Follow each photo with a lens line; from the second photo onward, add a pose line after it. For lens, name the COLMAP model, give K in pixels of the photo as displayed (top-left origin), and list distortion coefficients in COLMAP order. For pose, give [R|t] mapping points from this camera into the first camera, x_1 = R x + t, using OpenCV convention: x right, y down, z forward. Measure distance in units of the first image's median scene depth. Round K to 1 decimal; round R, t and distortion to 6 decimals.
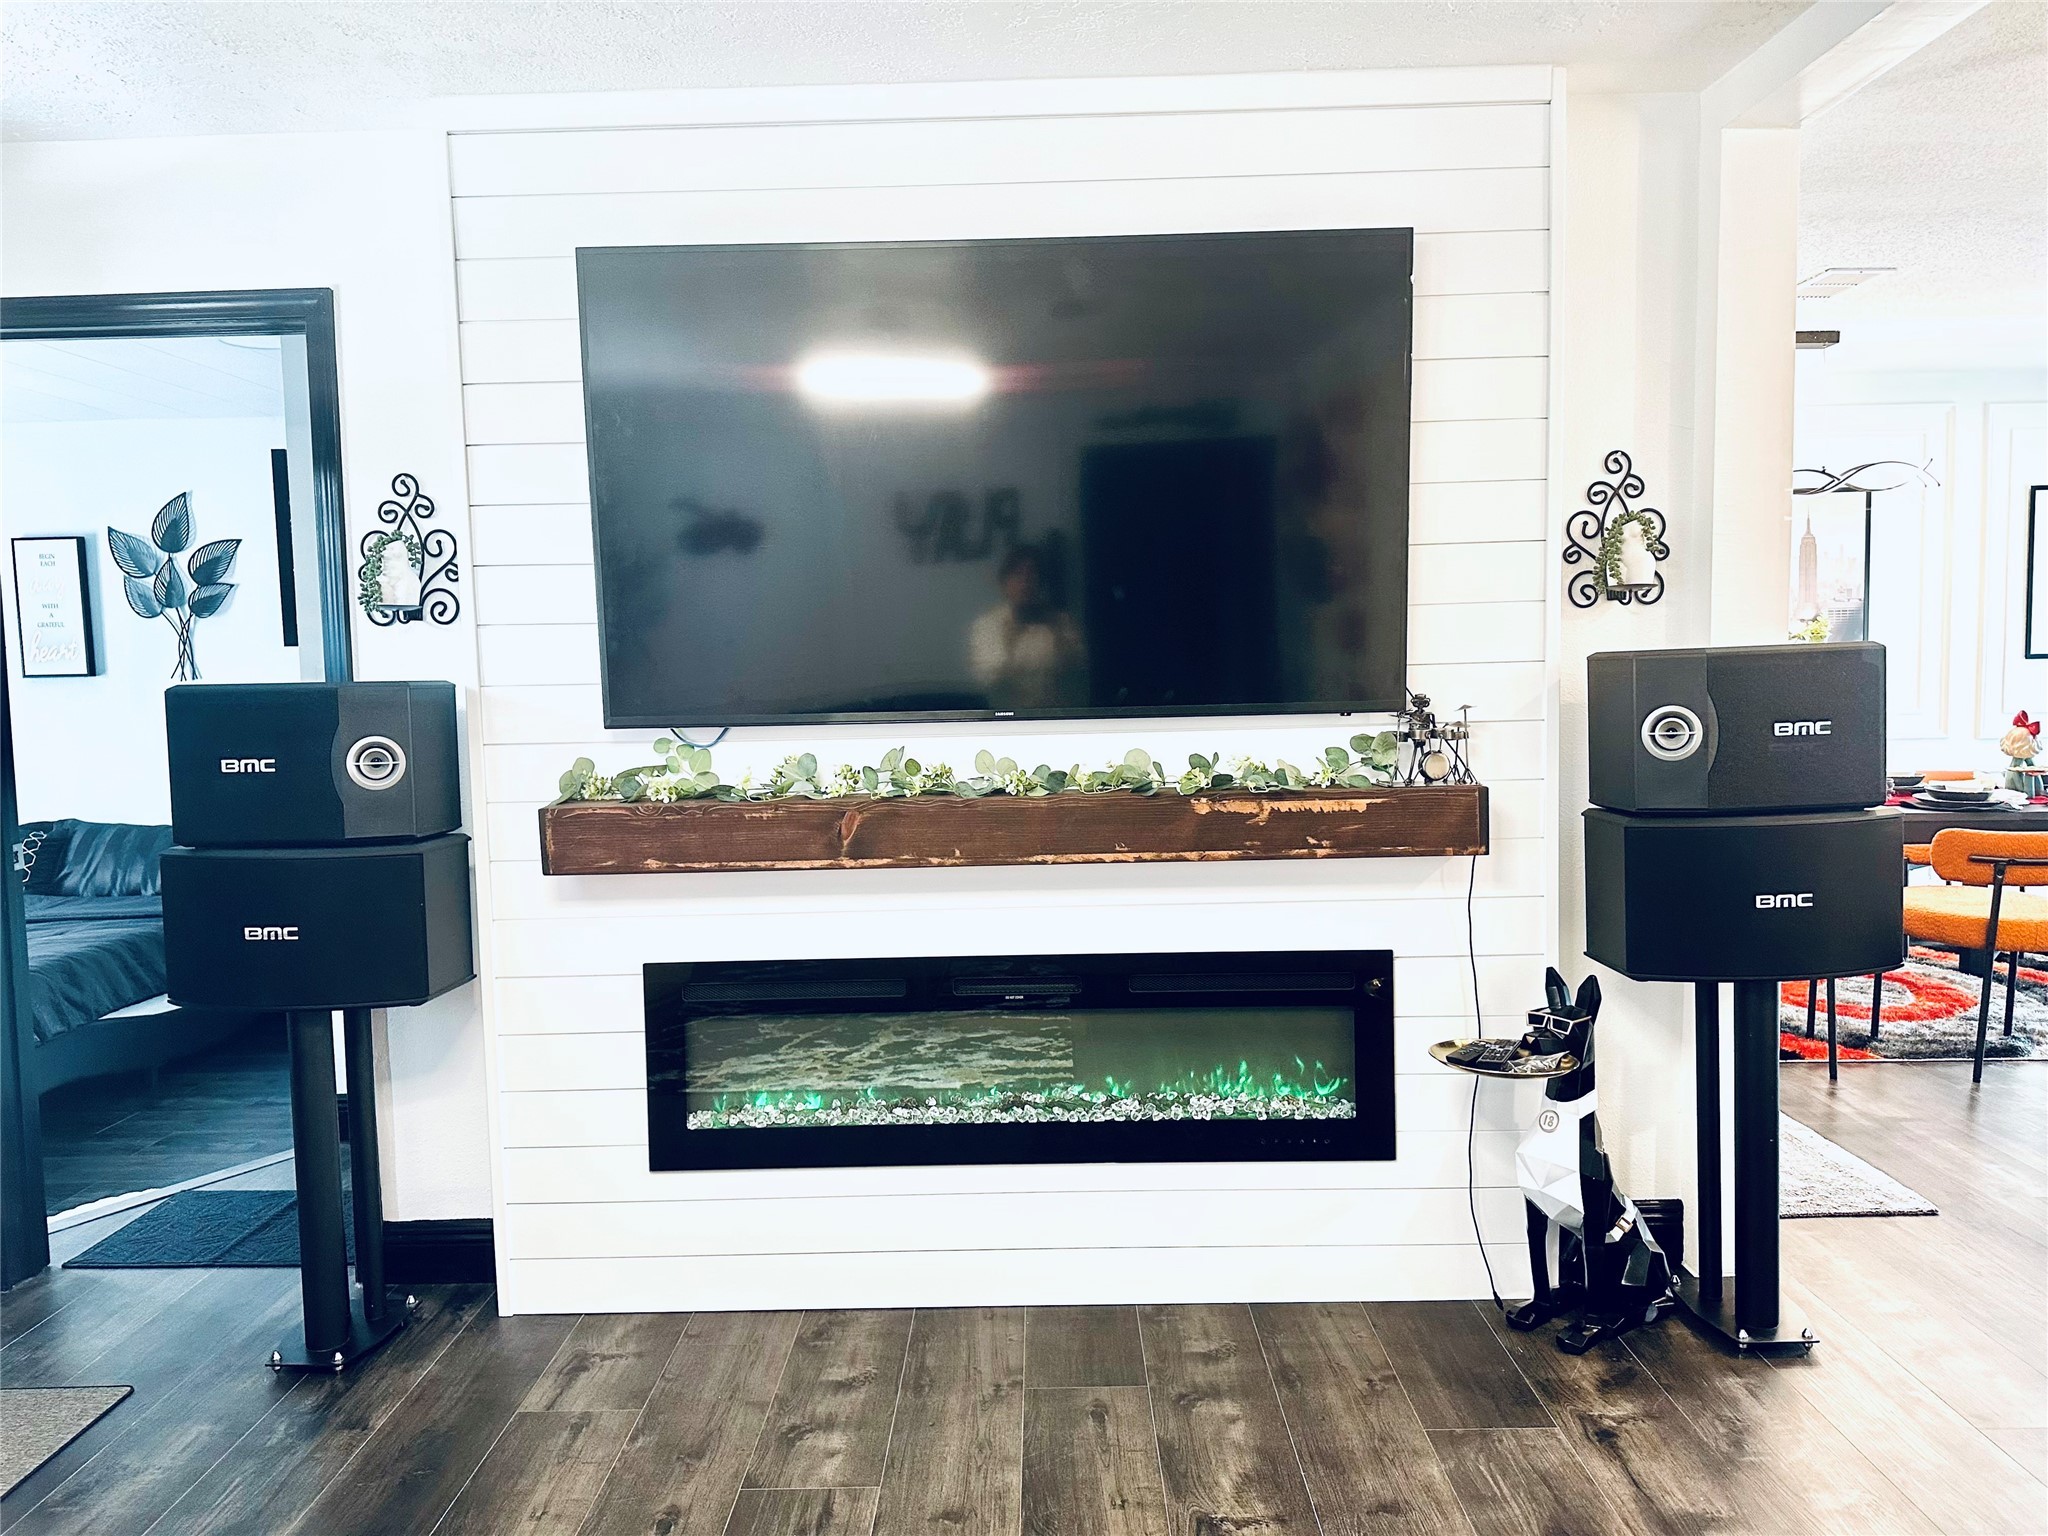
lens RADIAL K [[1443.4, 0, 1022.5], [0, 1443.4, 777.9], [0, 0, 1]] dist [-0.003915, -0.005936]
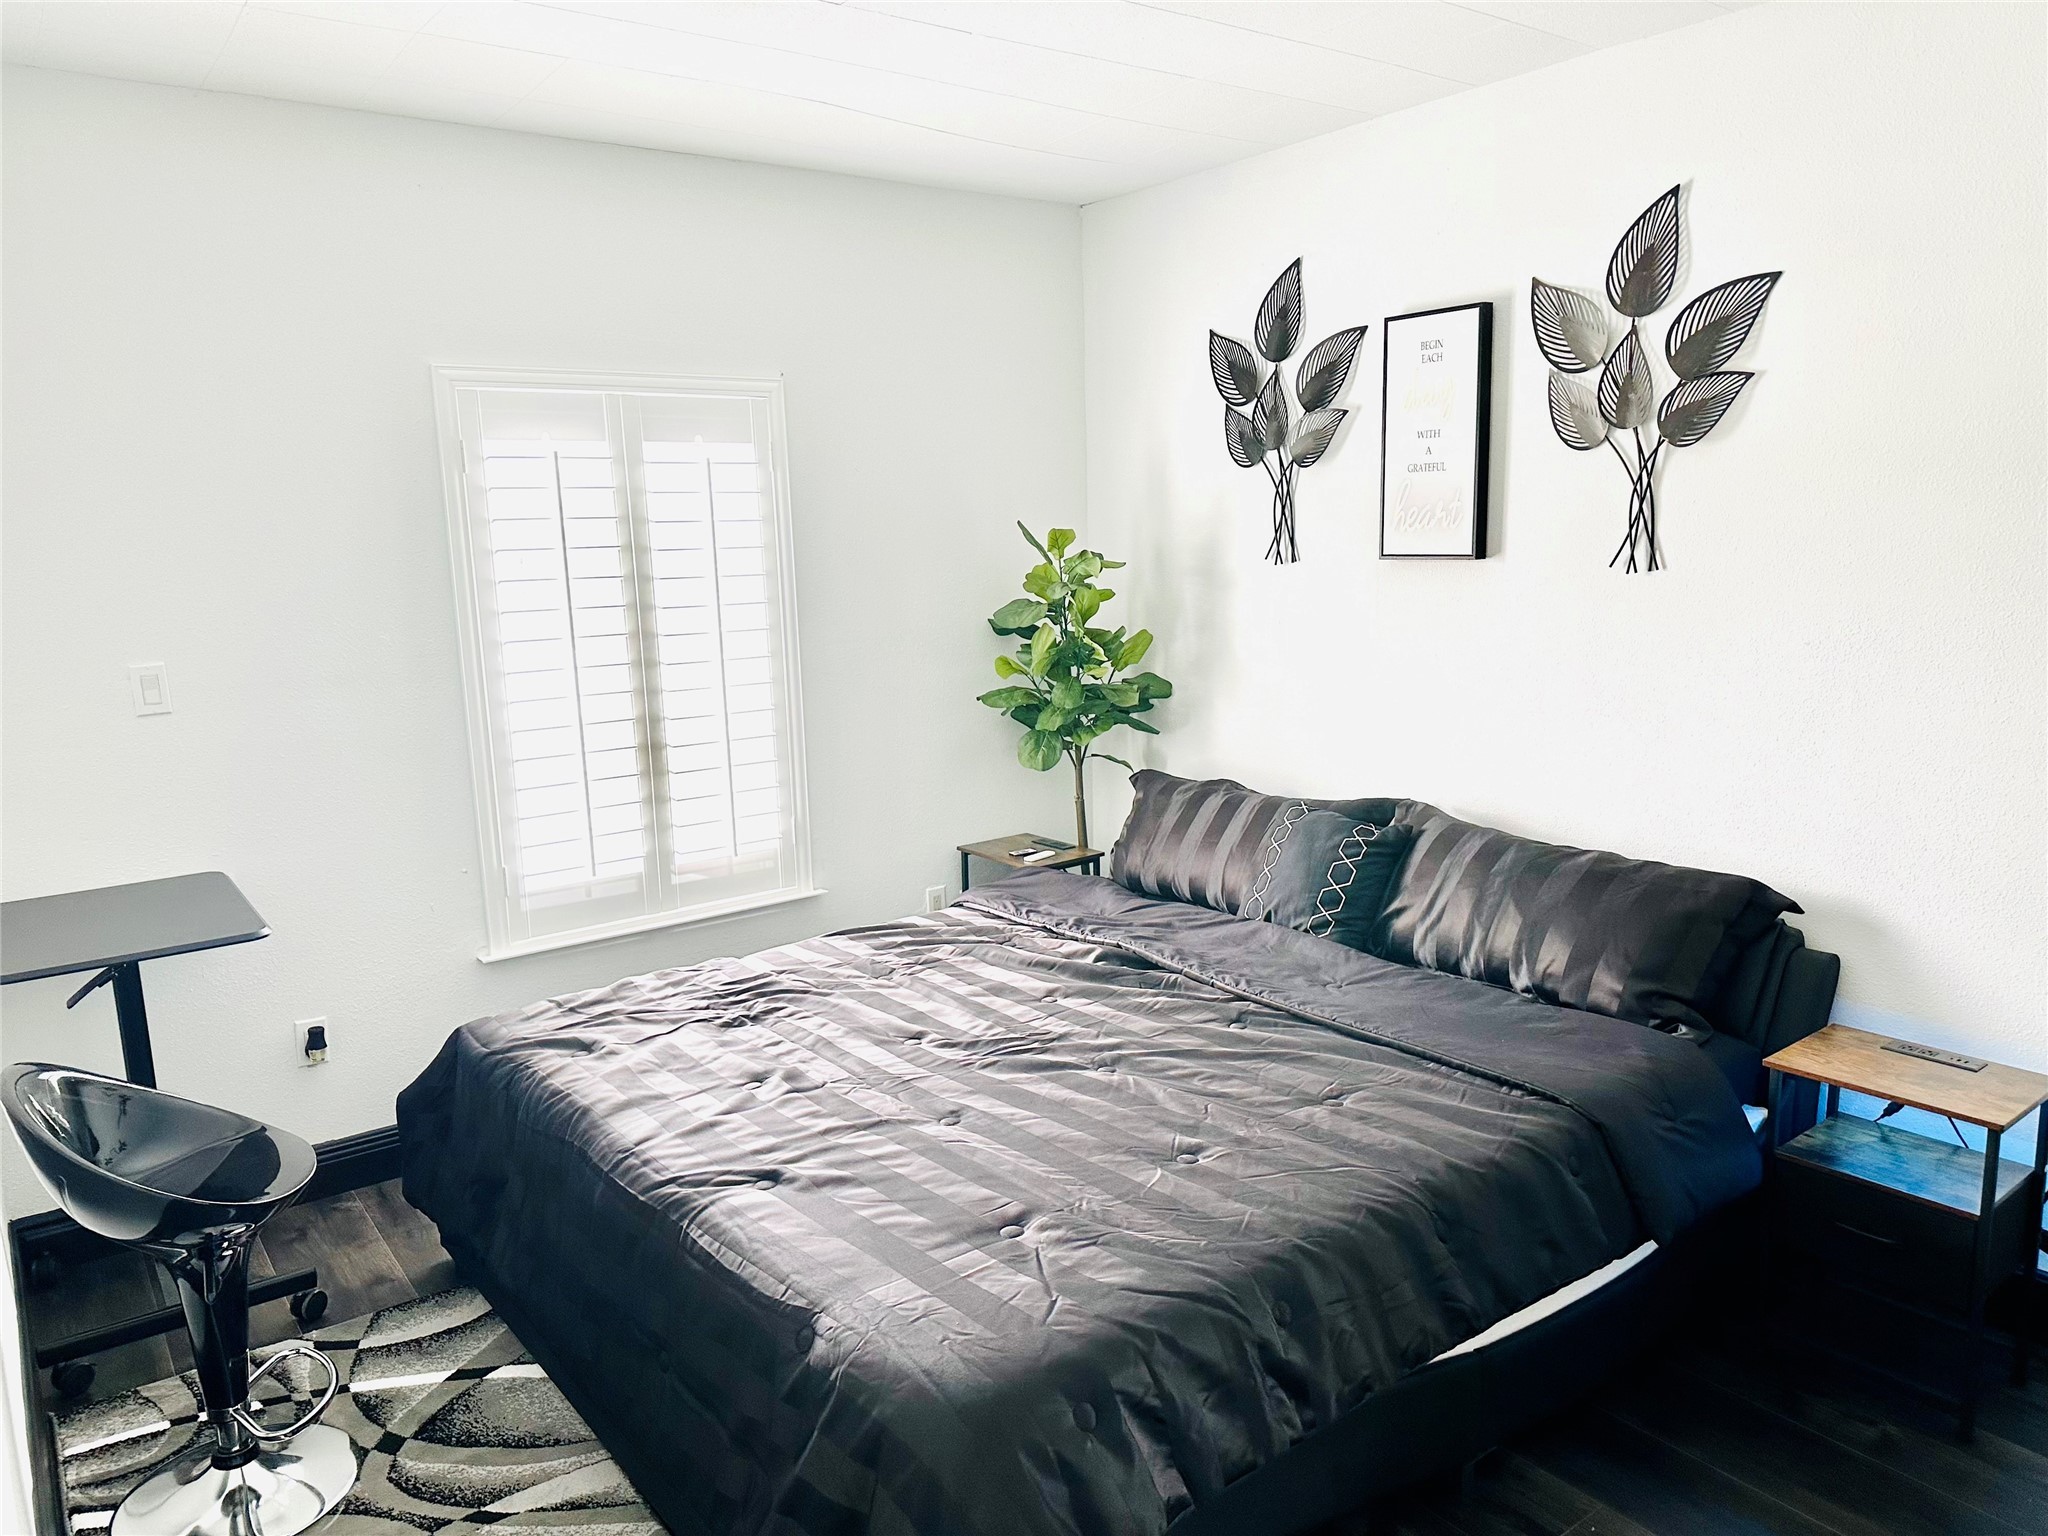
lens RADIAL K [[1443.4, 0, 1017.4], [0, 1443.4, 777.5], [0, 0, 1]] dist [-0.003915, -0.005936]
pose [[0.596285, 0.149320, -0.788763, -0.299191], [-0.056410, 0.987914, 0.144376, -0.057769], [0.800788, -0.041595, 0.597501, 0.519389]]
